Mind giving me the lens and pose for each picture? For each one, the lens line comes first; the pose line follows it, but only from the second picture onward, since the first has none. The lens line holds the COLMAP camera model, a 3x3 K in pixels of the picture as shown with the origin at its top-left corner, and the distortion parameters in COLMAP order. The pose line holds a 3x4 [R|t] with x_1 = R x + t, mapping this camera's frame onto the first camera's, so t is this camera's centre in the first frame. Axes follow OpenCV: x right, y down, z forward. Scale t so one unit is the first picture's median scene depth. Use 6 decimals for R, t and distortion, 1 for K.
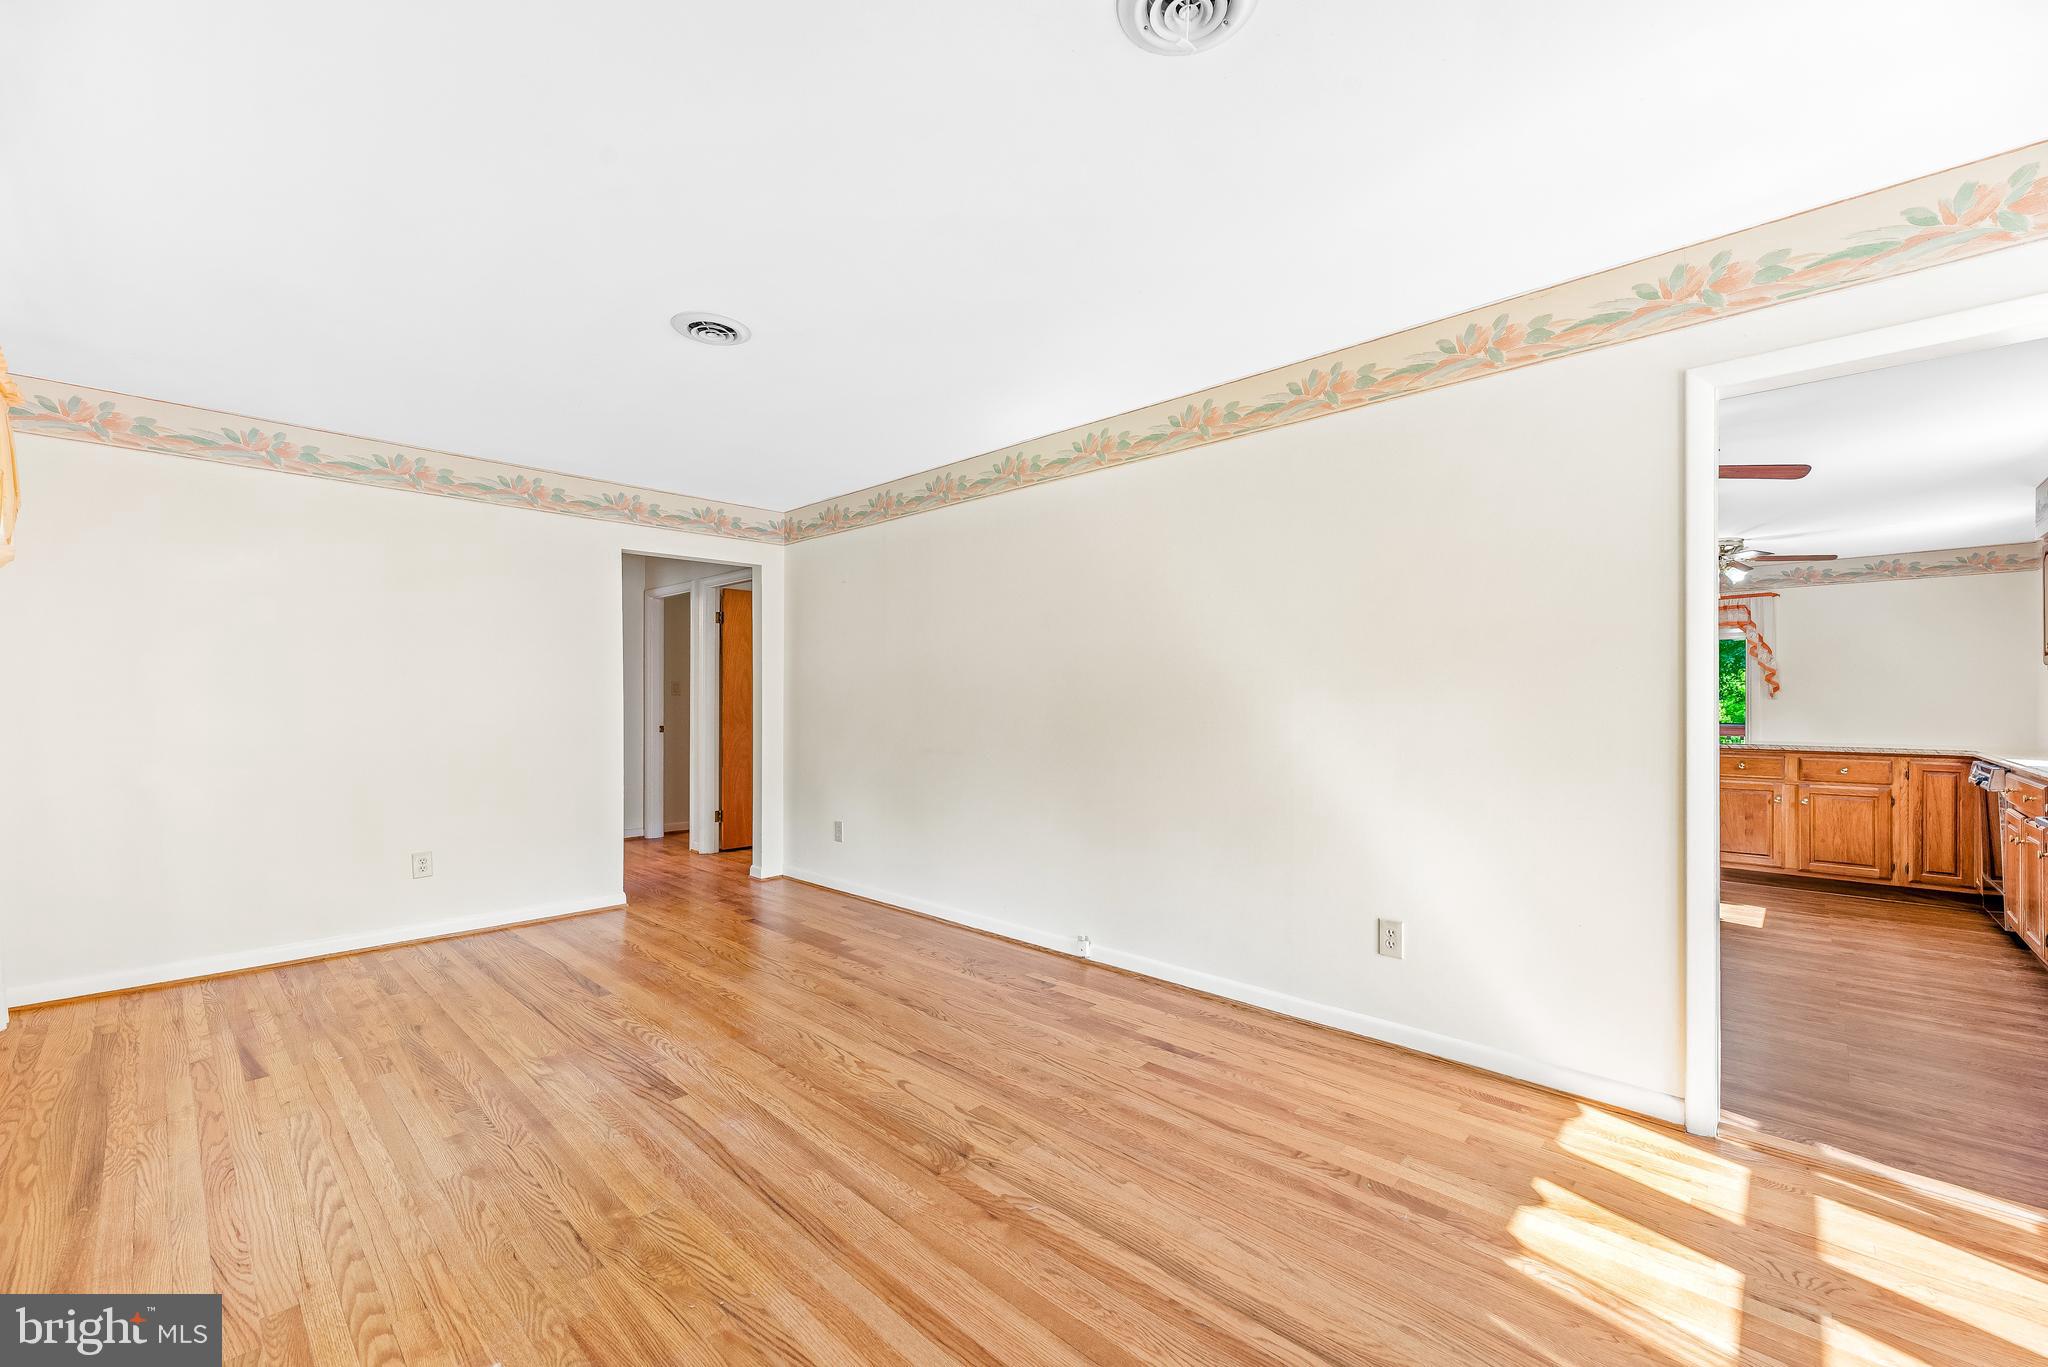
lens RADIAL K [[822.3, 0, 1006.0], [0, 822.3, 705.5], [0, 0, 1]] dist [-0.016675, 0.007323]
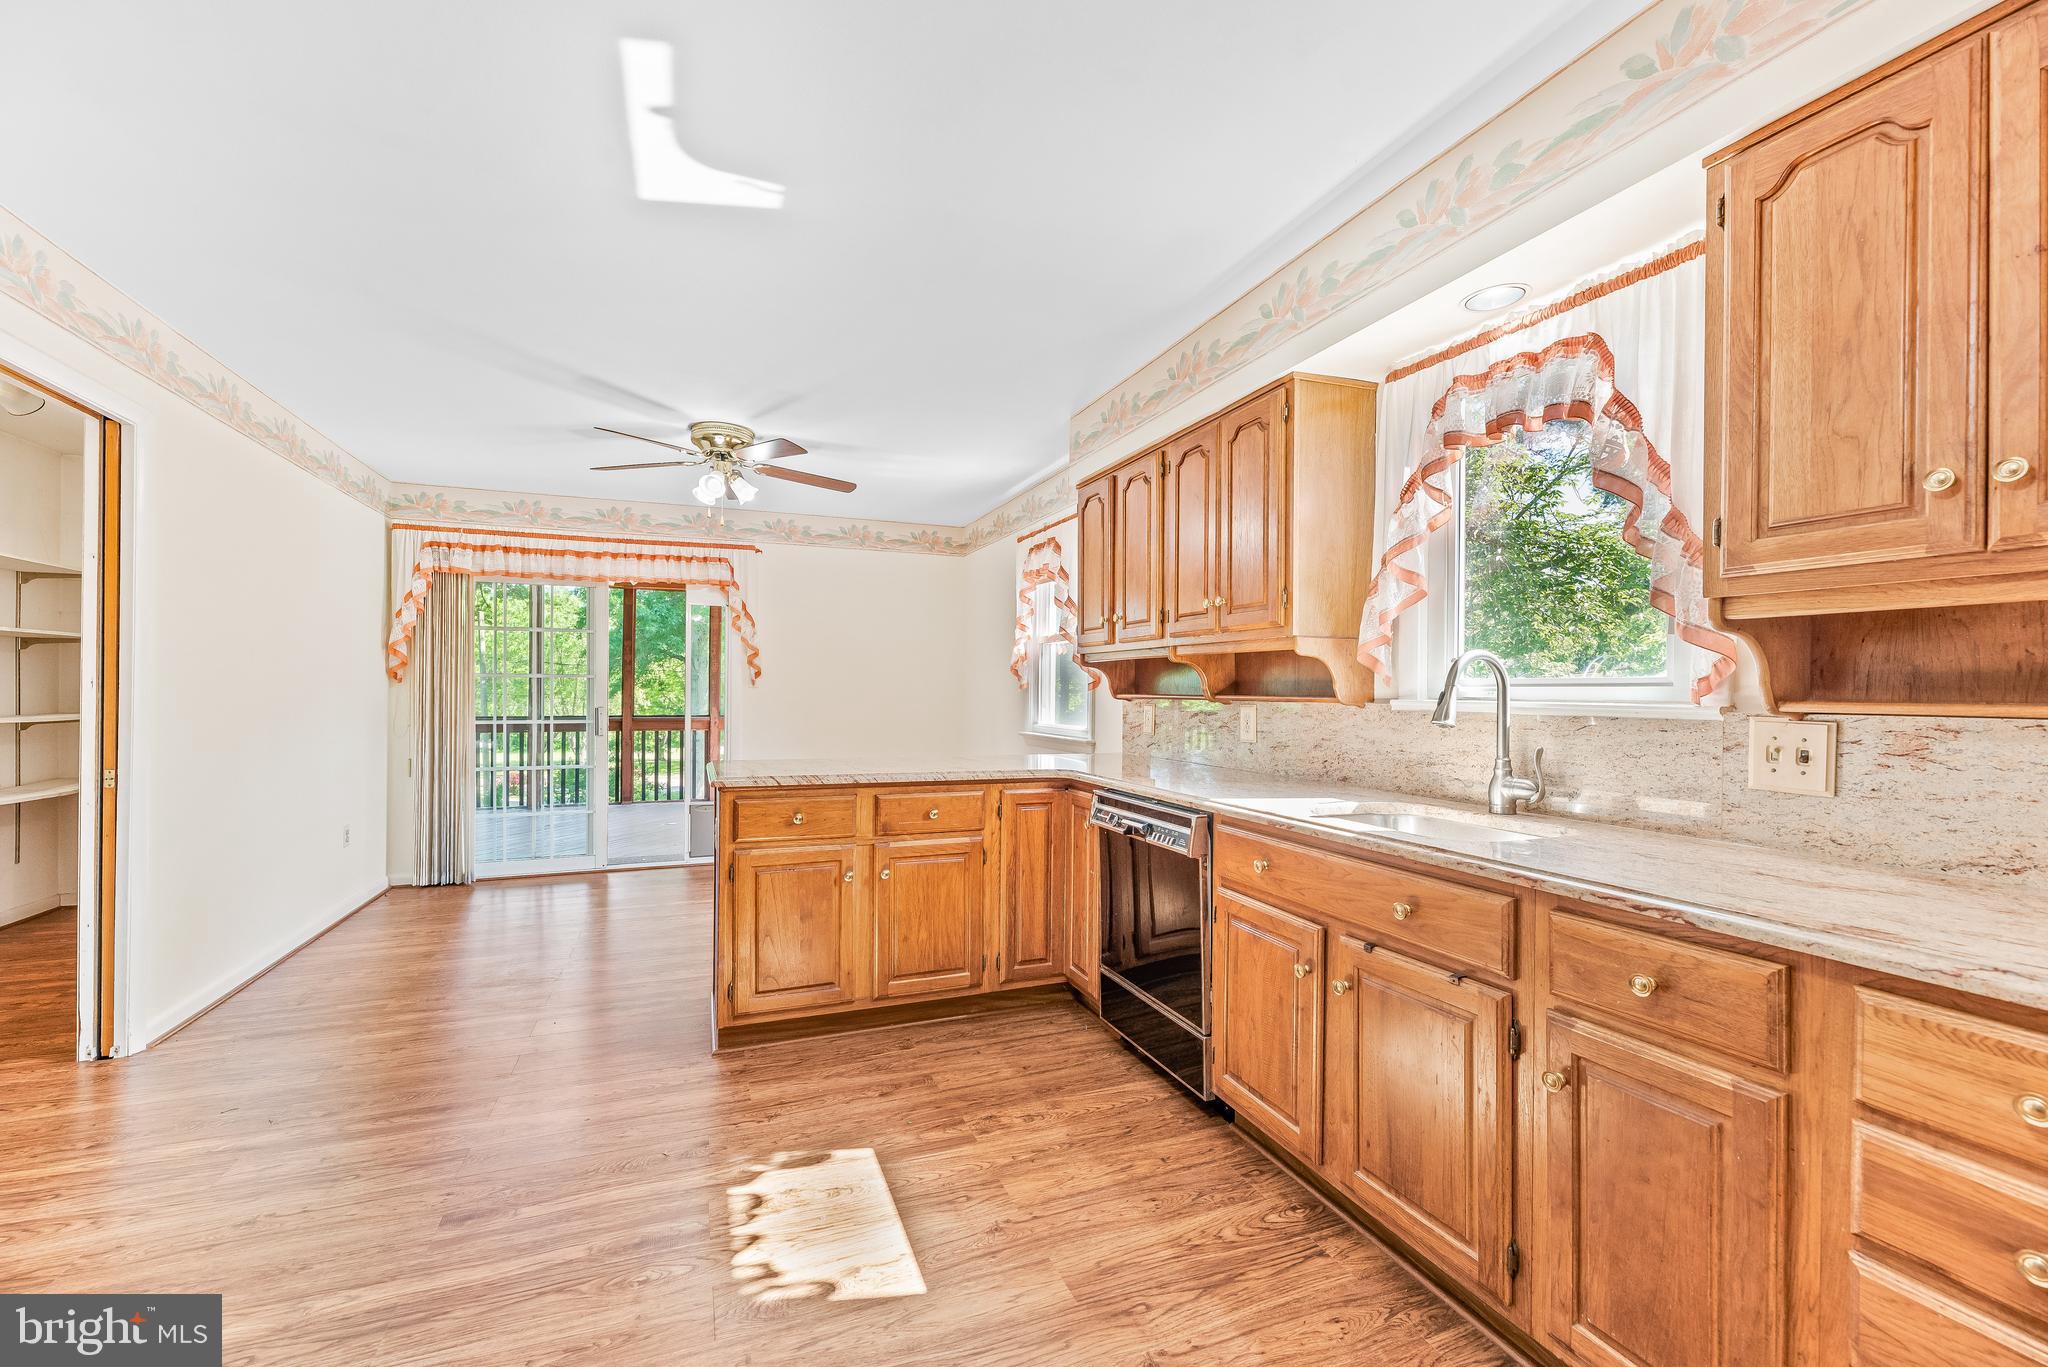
lens RADIAL K [[829.3, 0, 1017.1], [0, 829.3, 691.9], [0, 0, 1]] dist [-0.001305, -0.000643]
pose [[0.409722, 0.003737, 0.912203, 0.519691], [-0.003940, 0.999990, -0.002327, -0.004573], [-0.912202, -0.002640, 0.409733, 0.708053]]
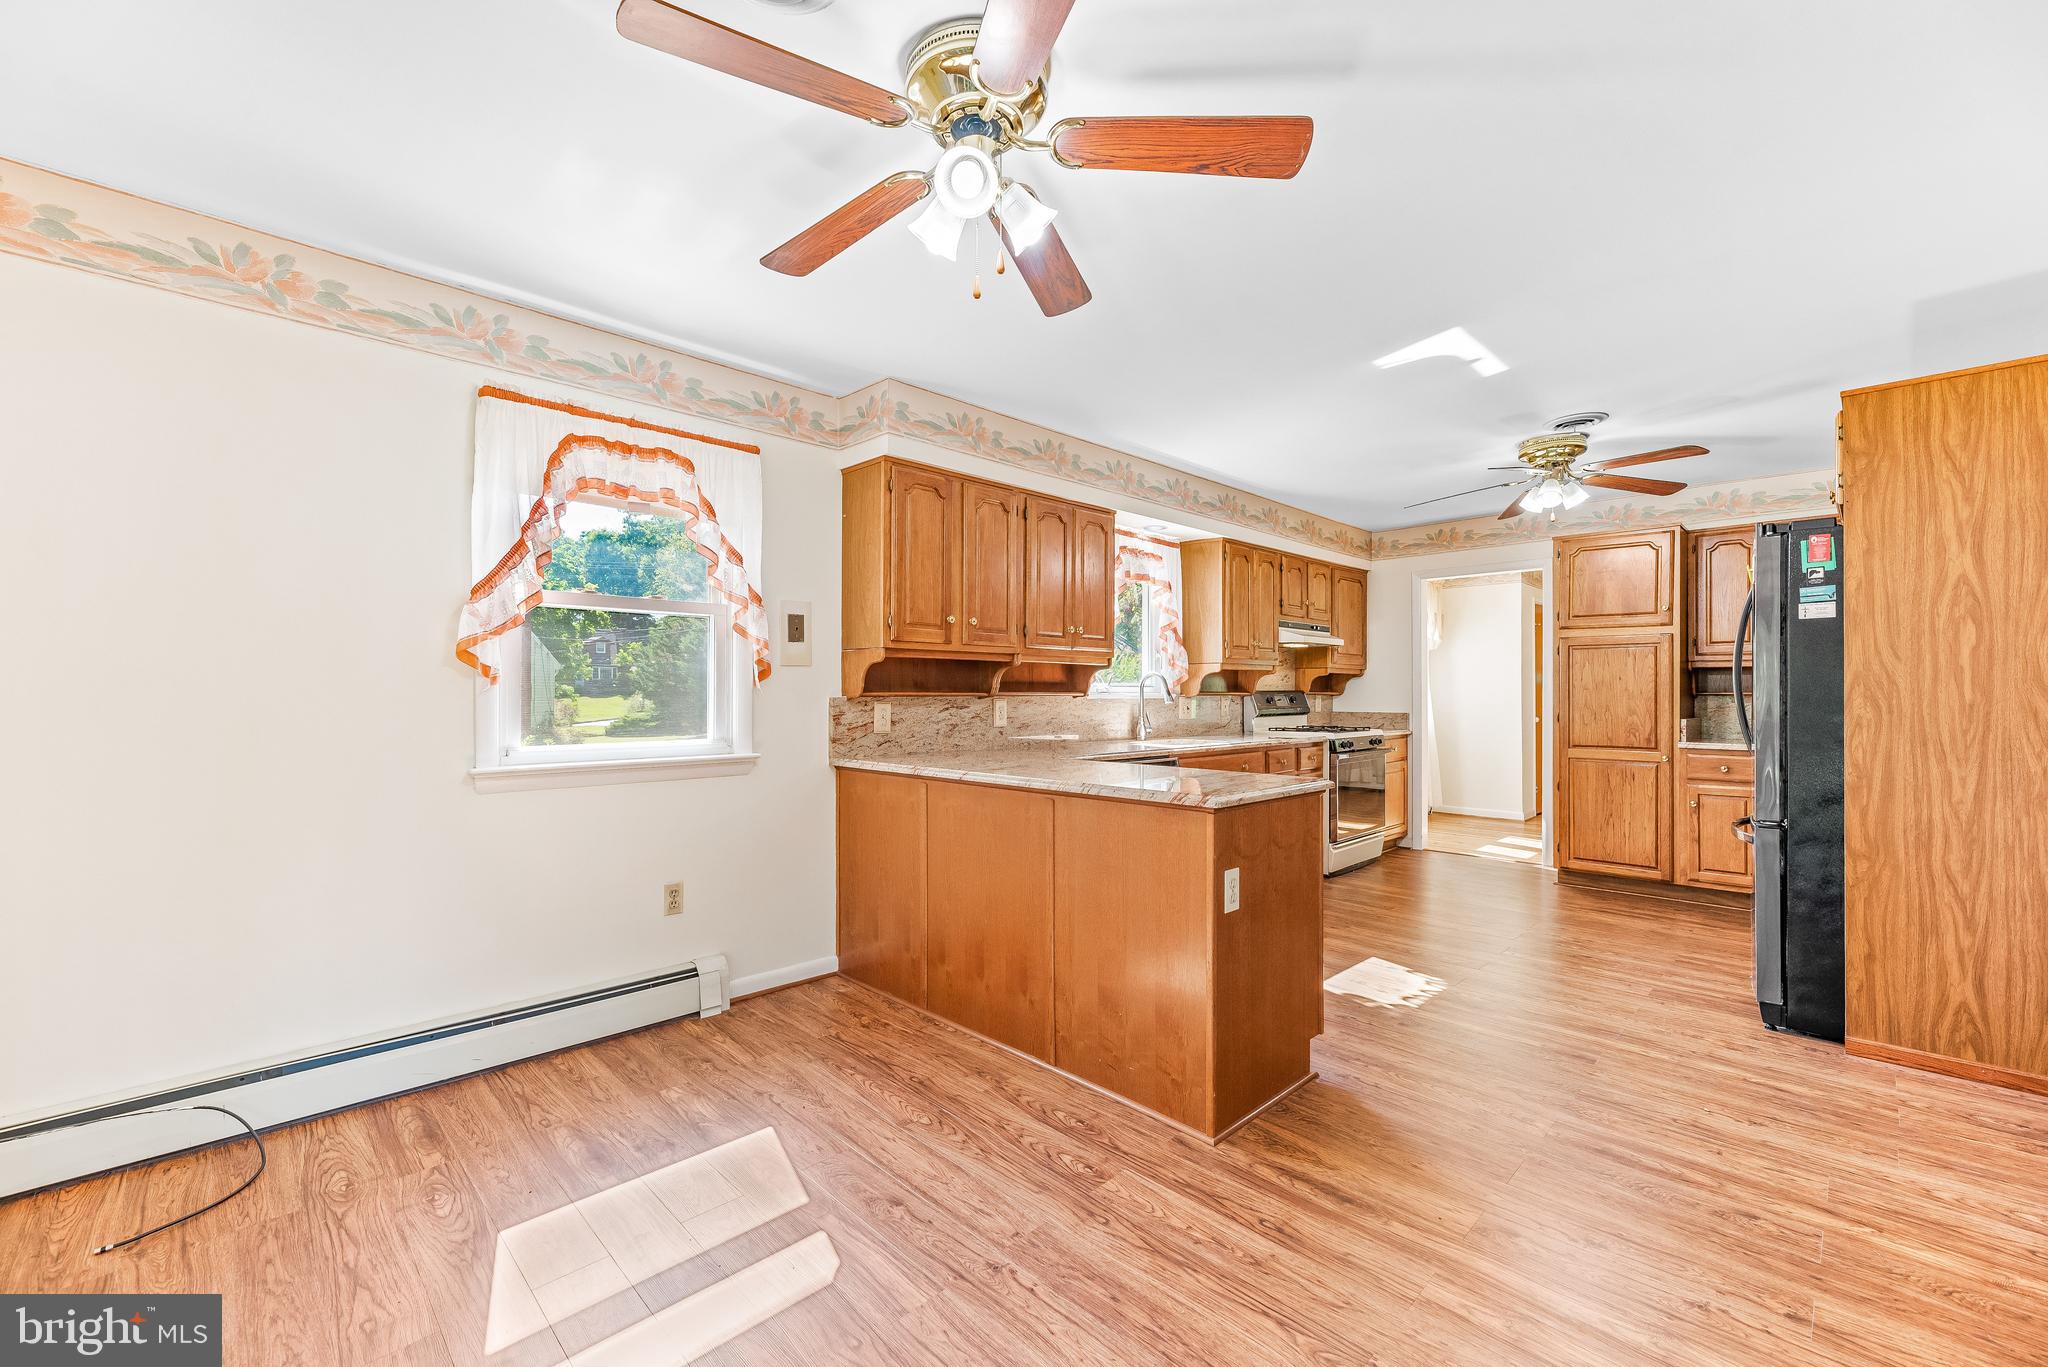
lens RADIAL K [[836.2, 0, 1013.0], [0, 836.2, 691.8], [0, 0, 1]] dist [-0.001139, 0.000102]
pose [[-0.999662, 0.001665, 0.025954, 1.125351], [0.001739, 0.999994, 0.002848, -0.006652], [-0.025950, 0.002892, -0.999659, 1.659586]]
